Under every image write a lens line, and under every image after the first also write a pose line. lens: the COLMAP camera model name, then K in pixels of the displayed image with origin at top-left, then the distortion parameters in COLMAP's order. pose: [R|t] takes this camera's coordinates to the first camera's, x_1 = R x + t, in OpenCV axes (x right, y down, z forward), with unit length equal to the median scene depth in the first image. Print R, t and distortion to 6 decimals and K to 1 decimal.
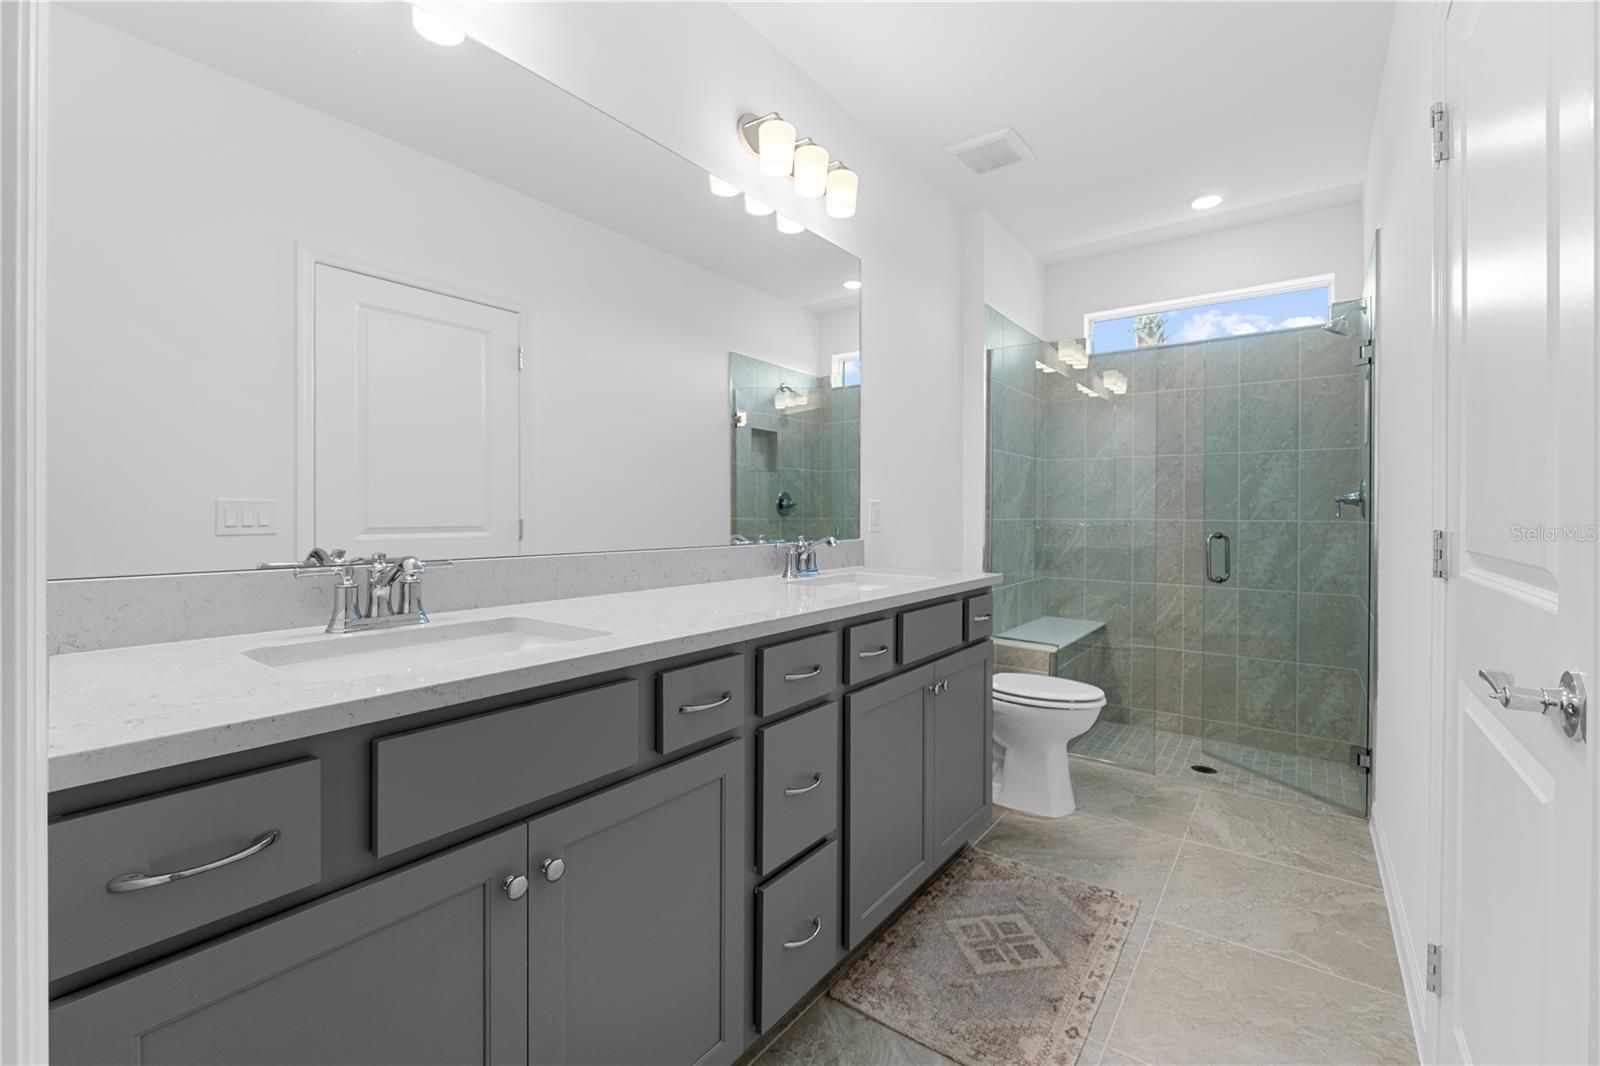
lens RADIAL K [[672.4, 0, 808.0], [0, 672.4, 516.7], [0, 0, 1]] dist [-0.007307, 0.000171]
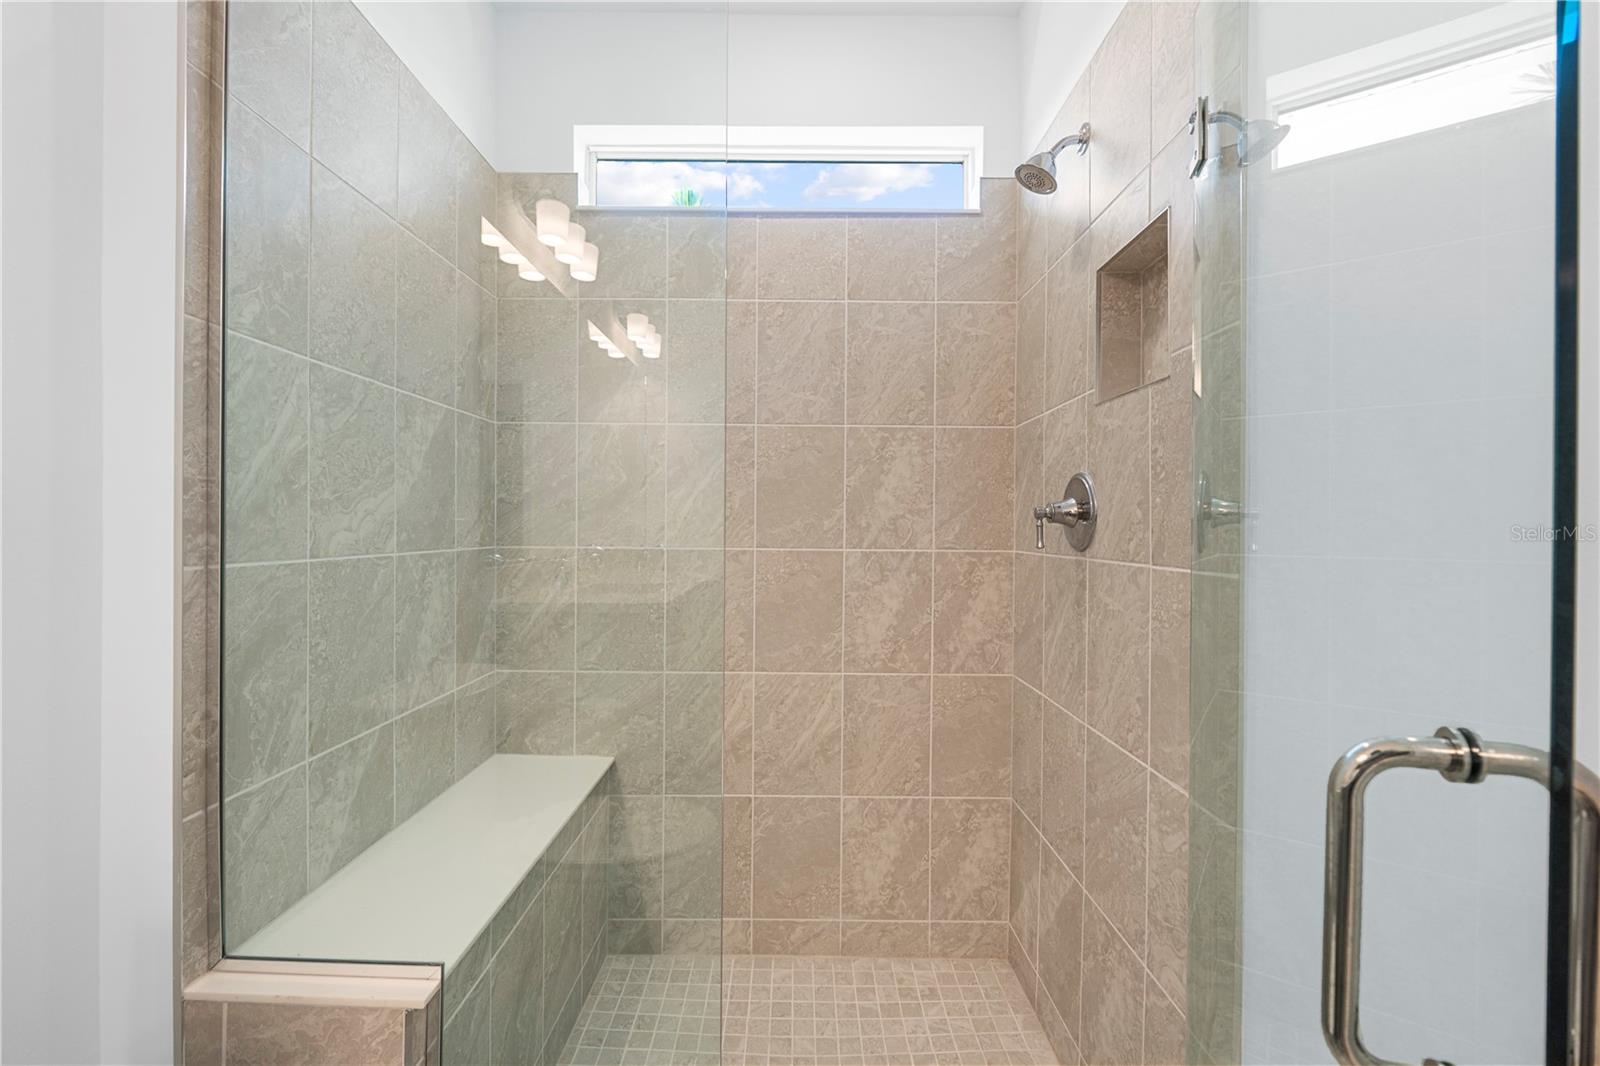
lens RADIAL K [[672.4, 0, 807.2], [0, 672.4, 526.0], [0, 0, 1]] dist [-0.007307, 0.000171]
pose [[0.795857, 0.000463, 0.605484, 0.292524], [-0.000472, 1.000000, -0.000144, -0.013789], [-0.605484, -0.000171, 0.795858, 0.594080]]
